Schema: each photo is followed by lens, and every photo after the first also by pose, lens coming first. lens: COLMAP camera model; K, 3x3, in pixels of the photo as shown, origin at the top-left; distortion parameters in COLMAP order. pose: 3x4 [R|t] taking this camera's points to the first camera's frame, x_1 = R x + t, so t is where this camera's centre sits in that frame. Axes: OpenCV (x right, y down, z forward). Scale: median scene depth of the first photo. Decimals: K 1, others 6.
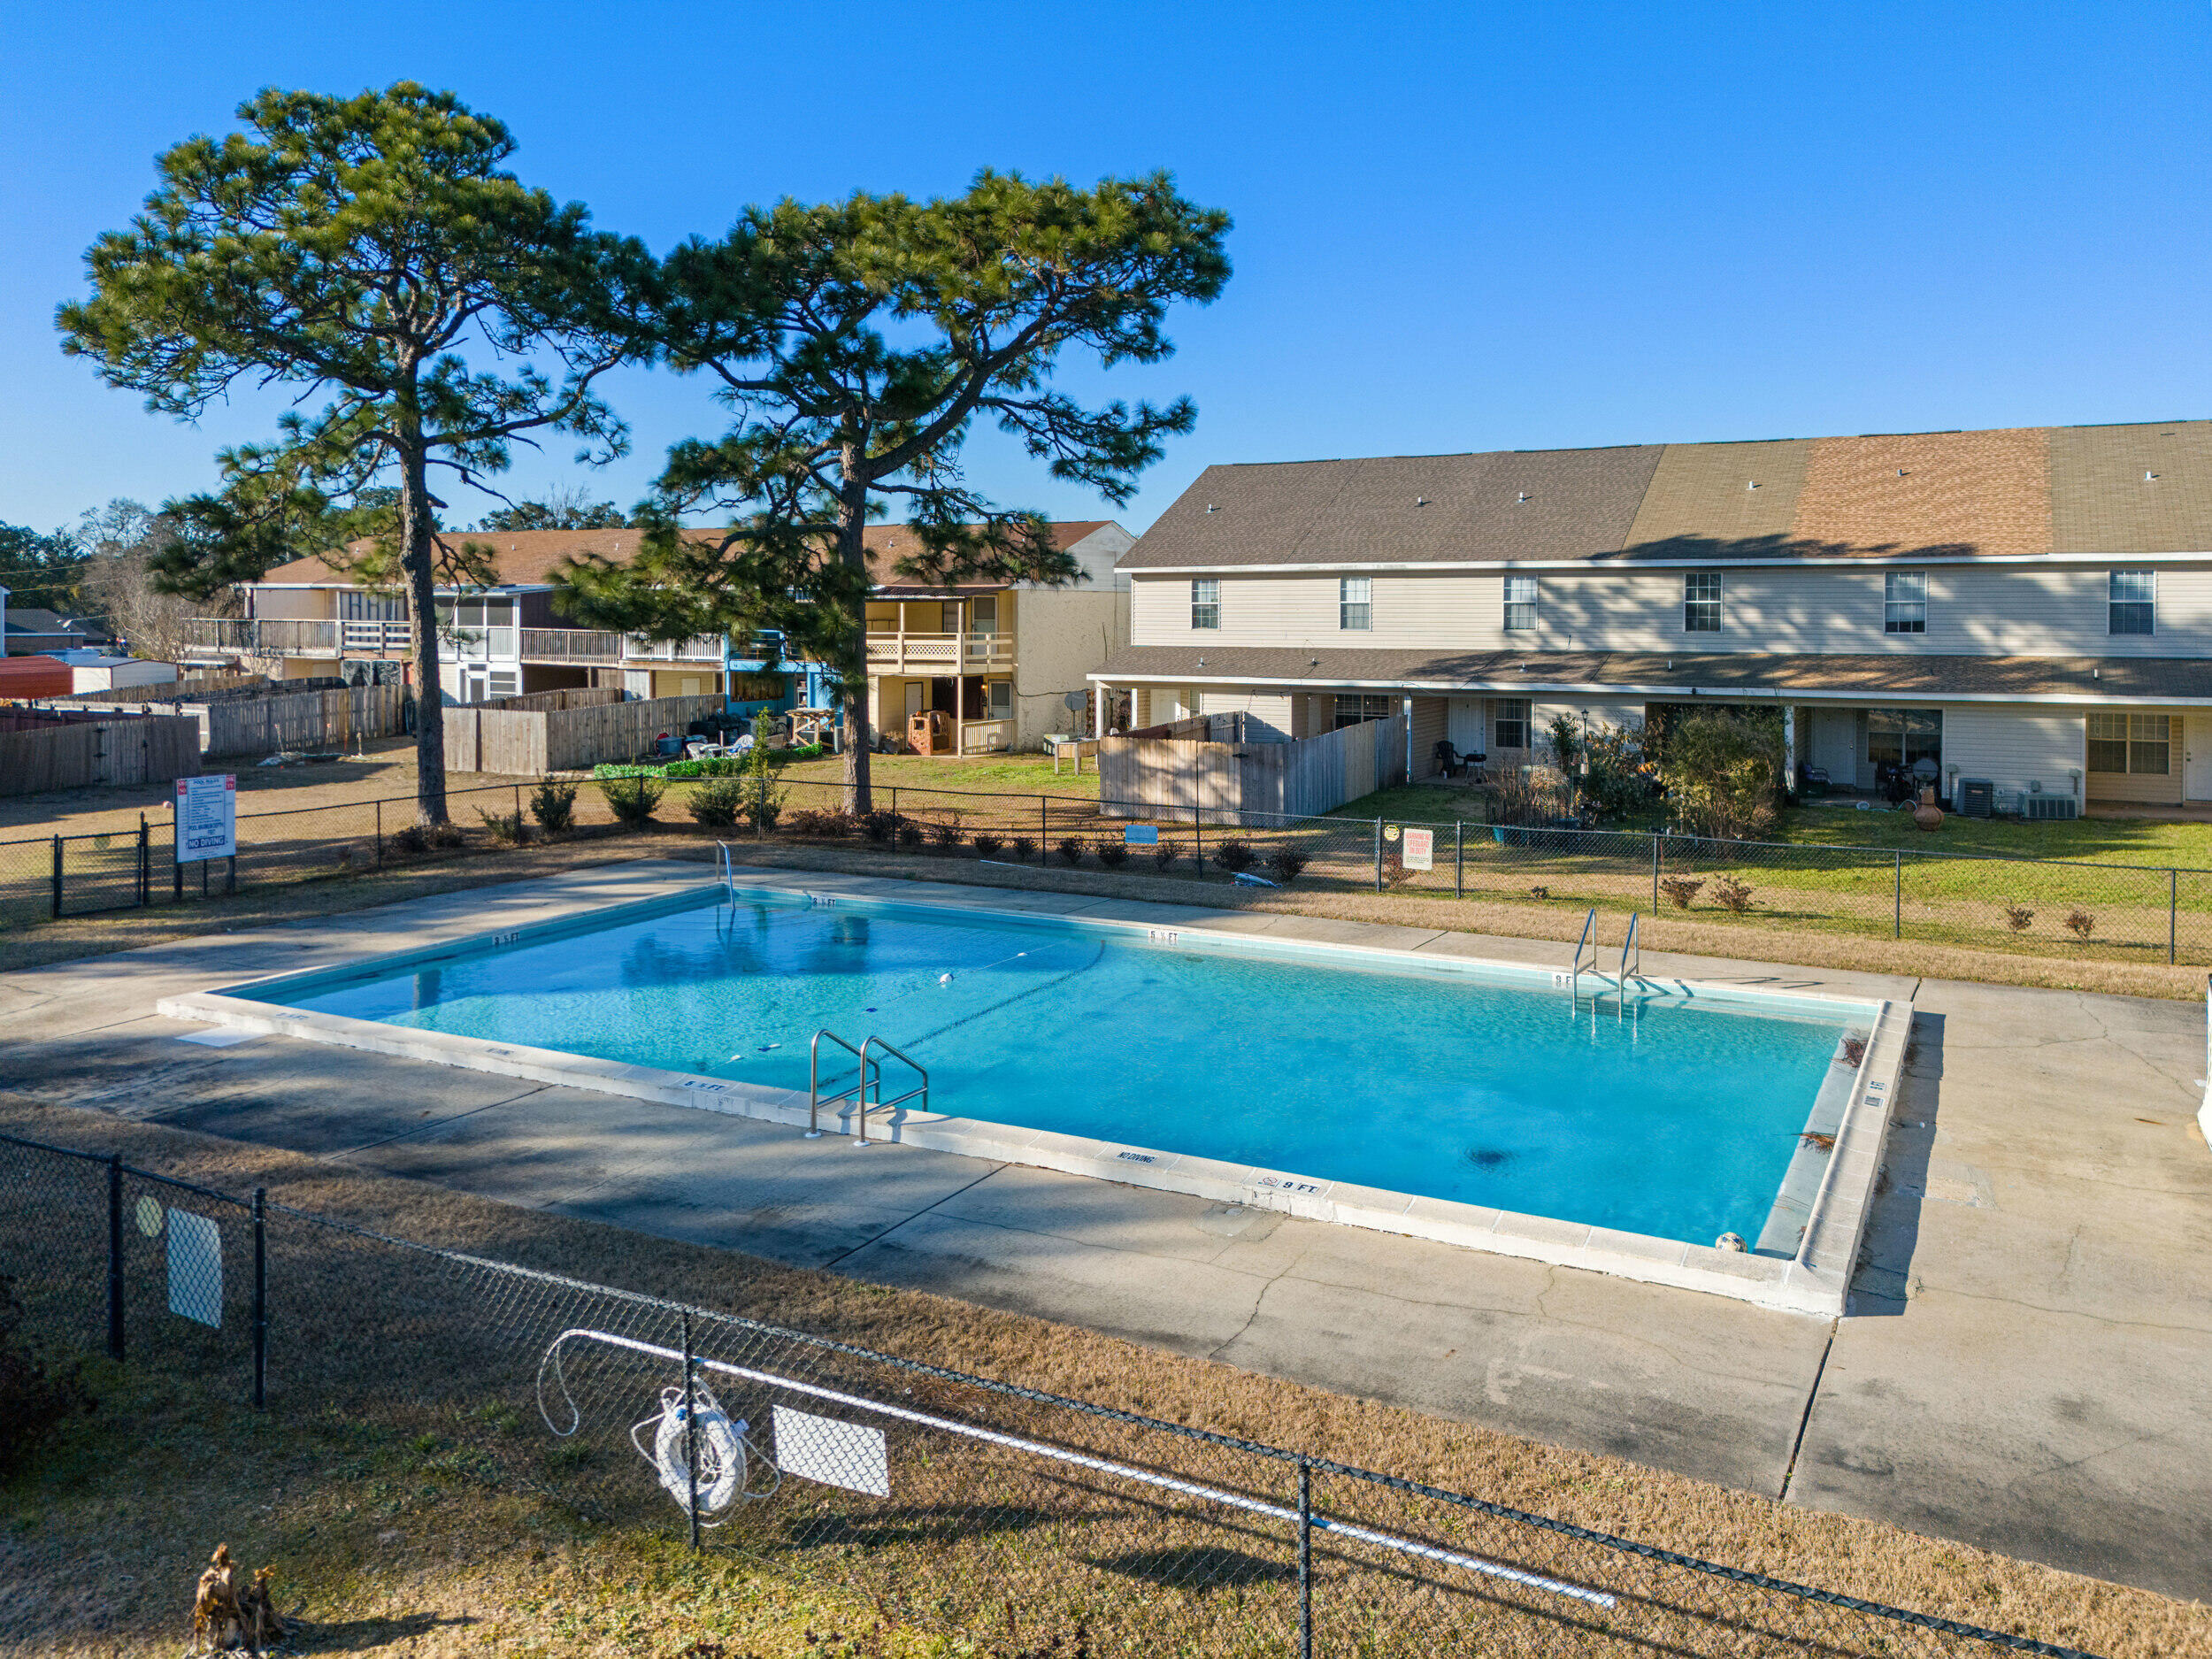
lens RADIAL K [[1725.0, 0, 1088.6], [0, 1725.0, 670.6], [0, 0, 1]] dist [0.057818, -0.010792]
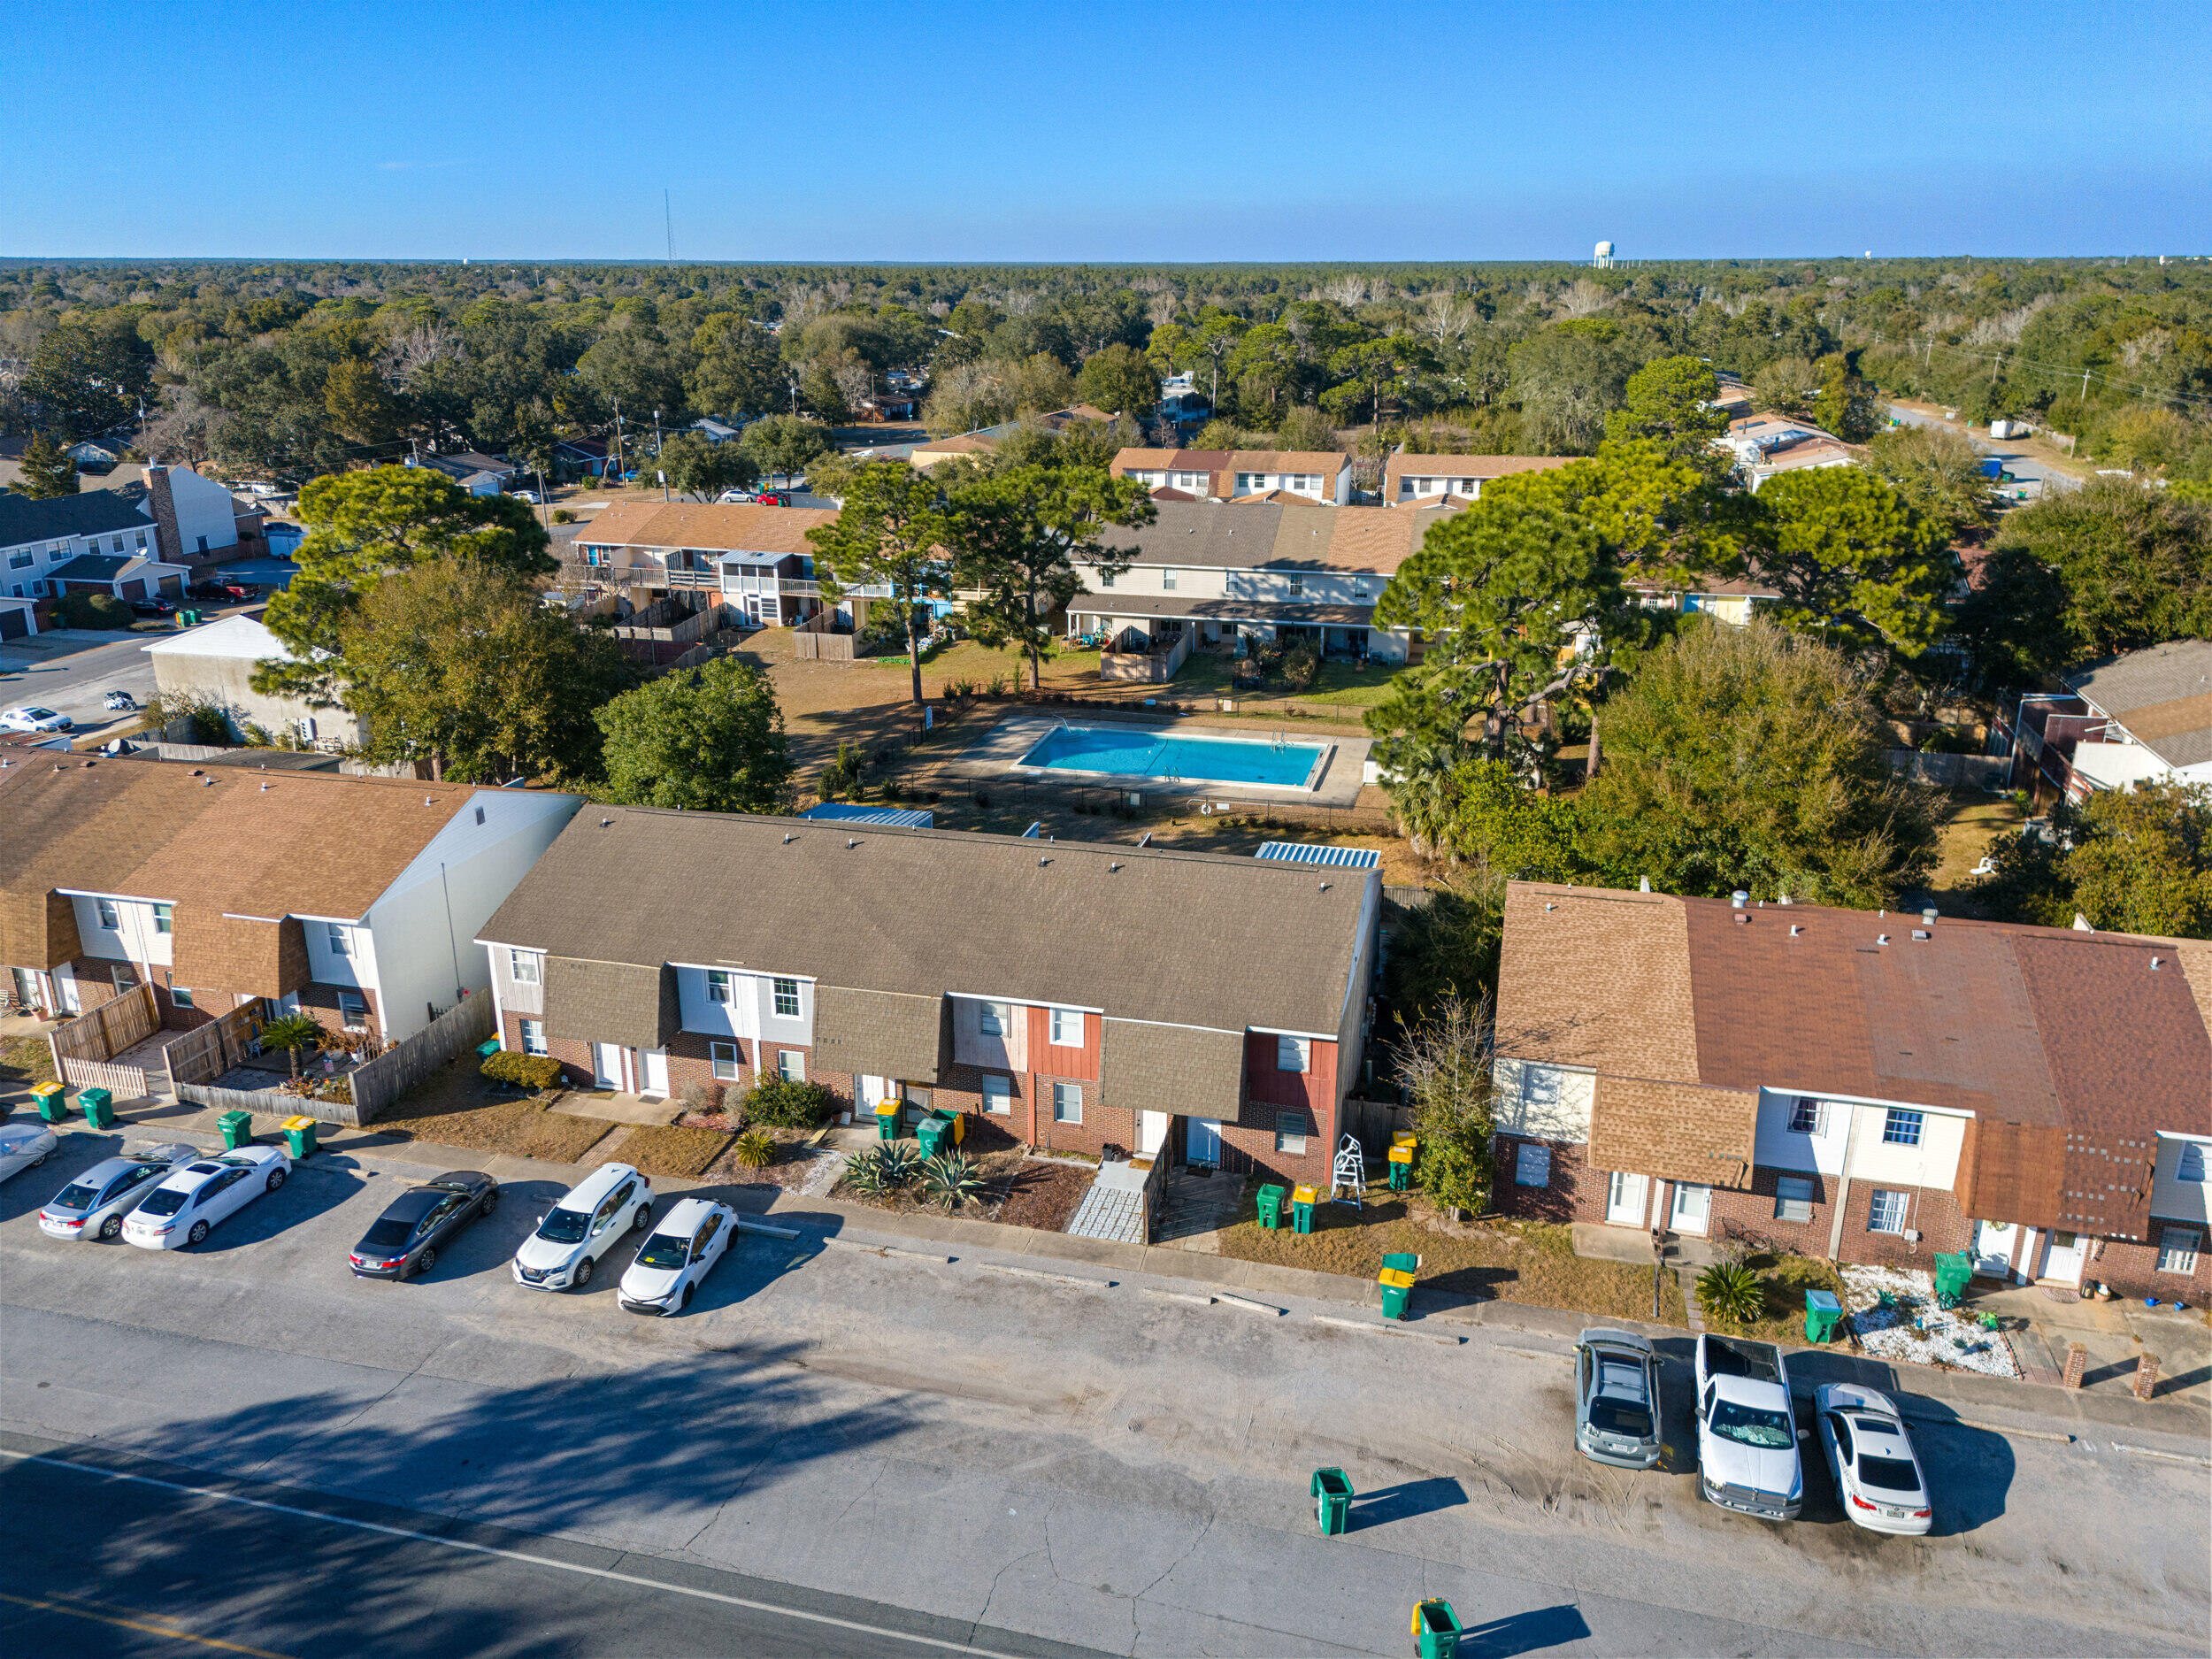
lens RADIAL K [[1609.7, 0, 1056.5], [0, 1609.7, 817.8], [0, 0, 1]] dist [0.078821, -0.064451]
pose [[0.976659, -0.069161, 0.203358, -0.618761], [0.010187, 0.960595, 0.277766, -0.439633], [-0.214555, -0.269211, 0.938878, -1.584227]]
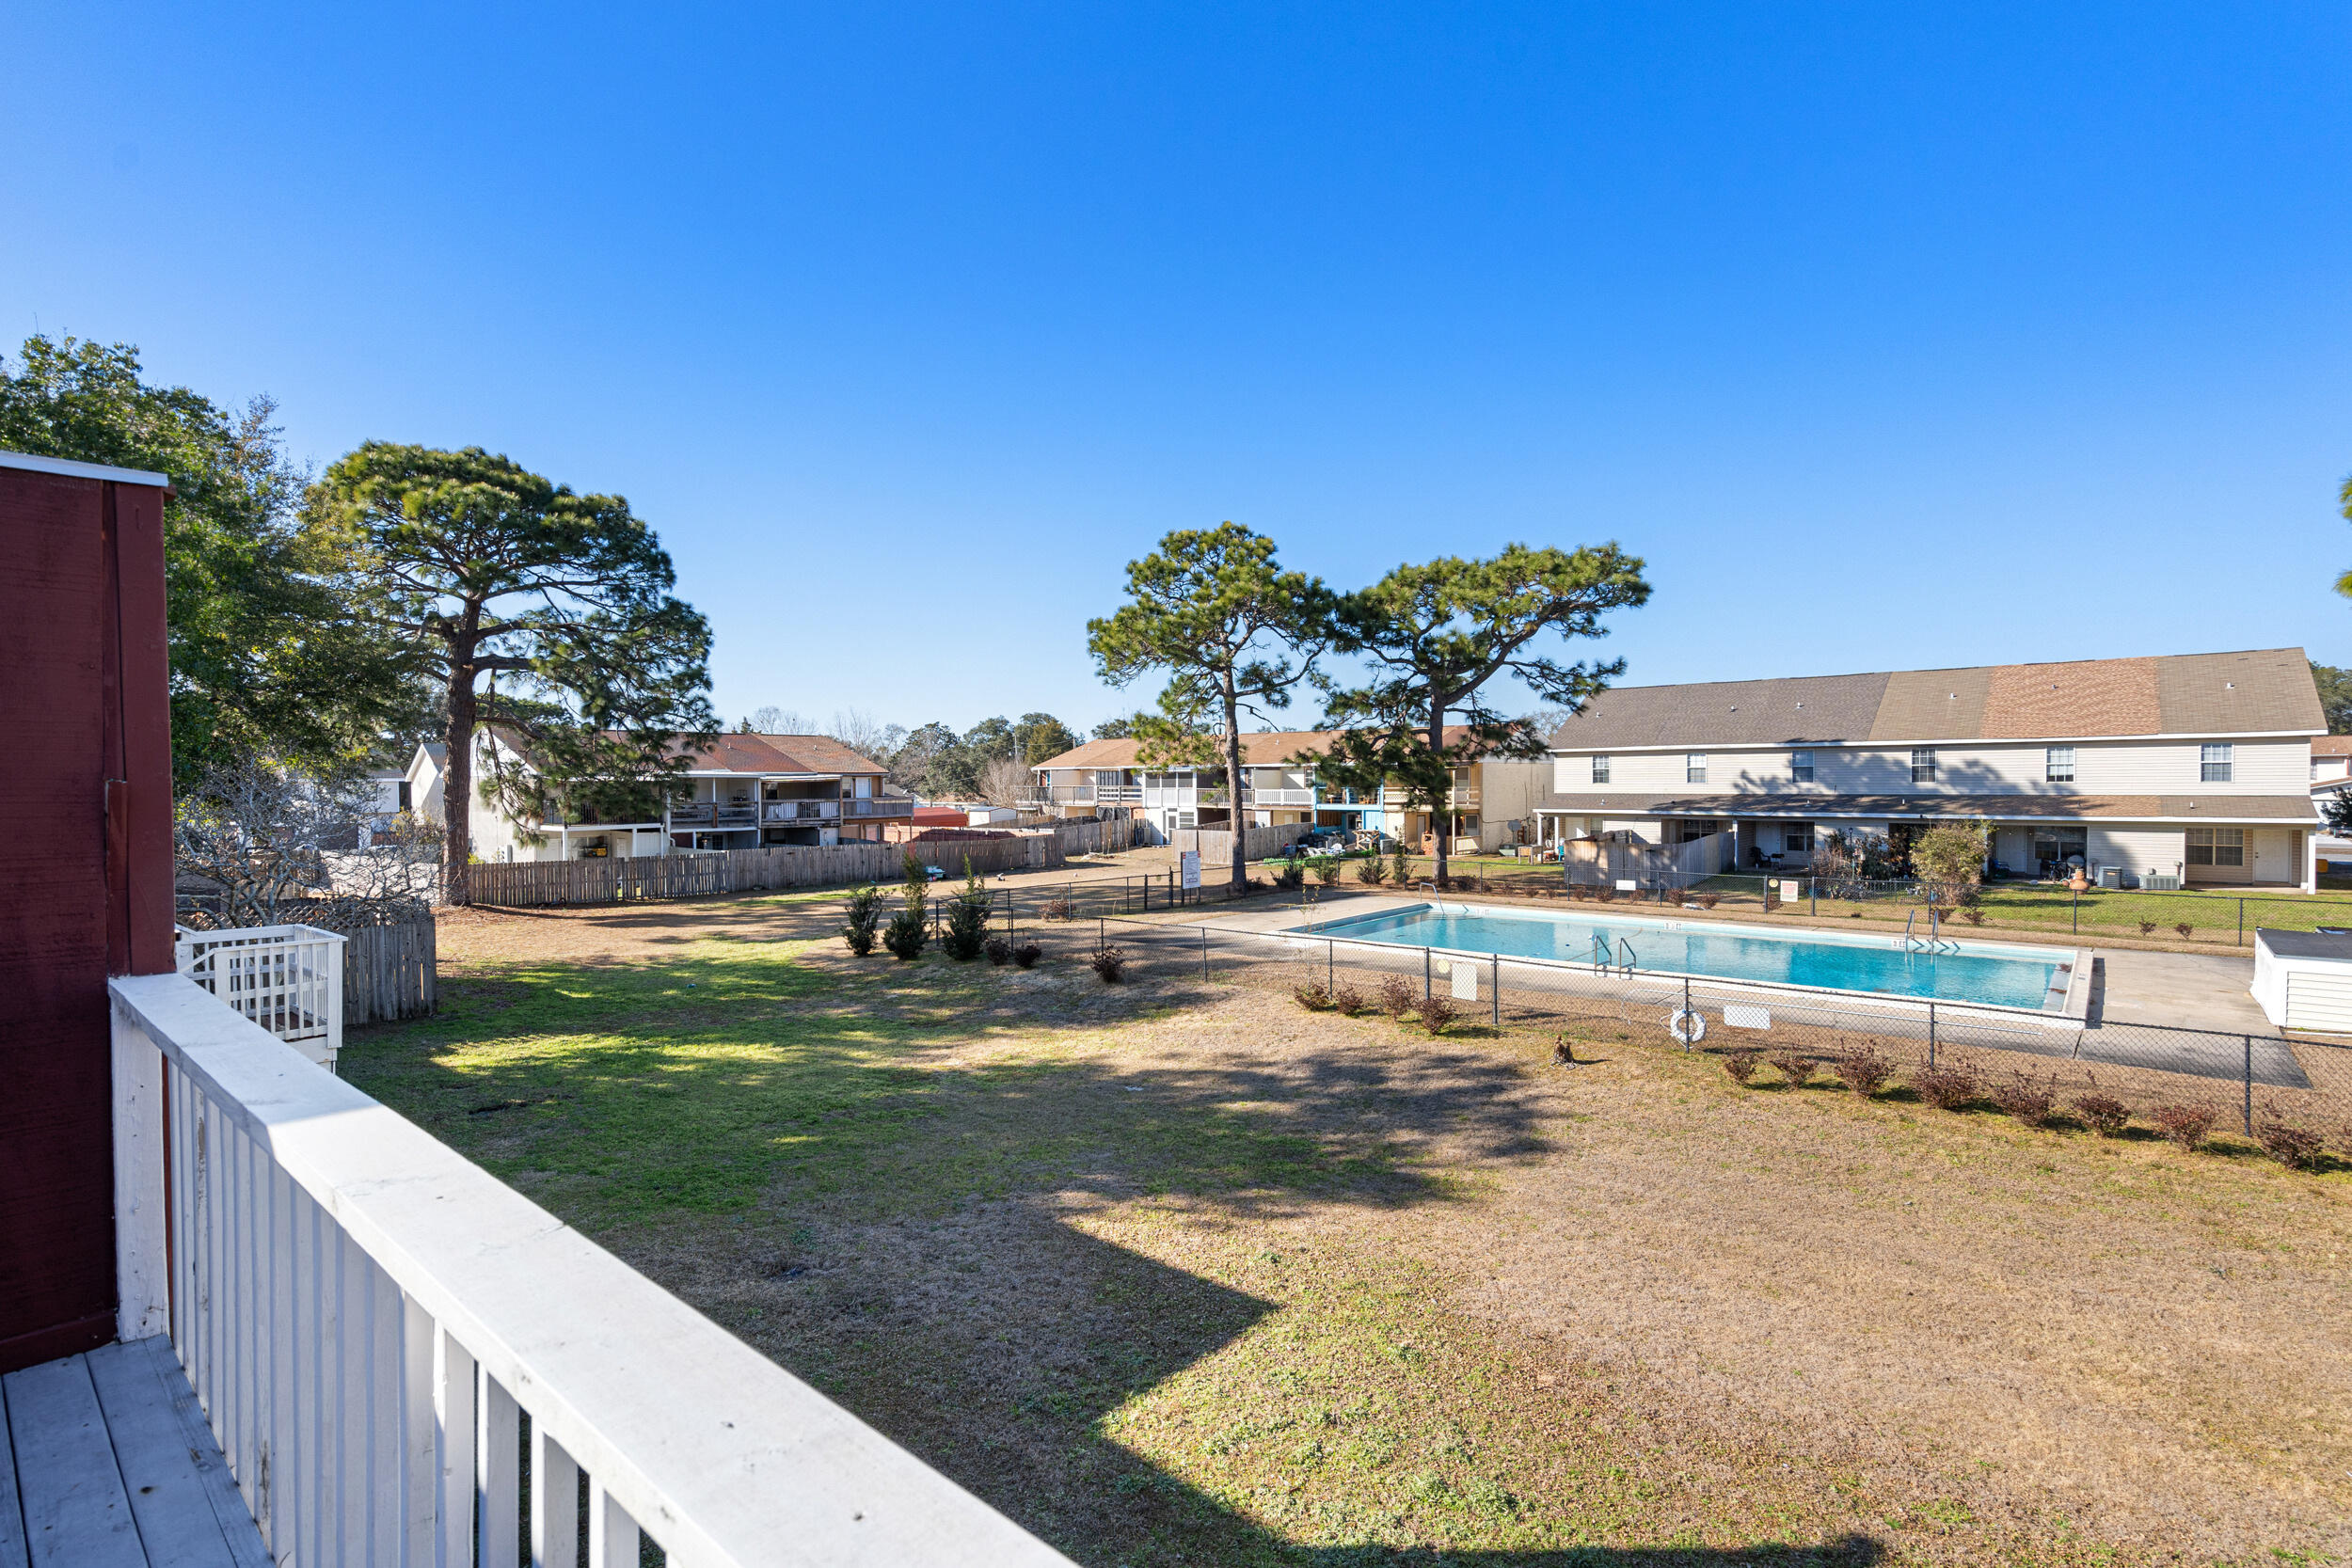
lens RADIAL K [[1085.4, 0, 1160.0], [0, 1085.4, 803.2], [0, 0, 1]] dist [-0.008111, 0.004231]
pose [[0.972086, -0.004808, -0.234576, -0.137616], [0.001045, 0.999869, -0.016166, 0.015841], [0.234623, 0.015470, 0.971963, -0.225001]]
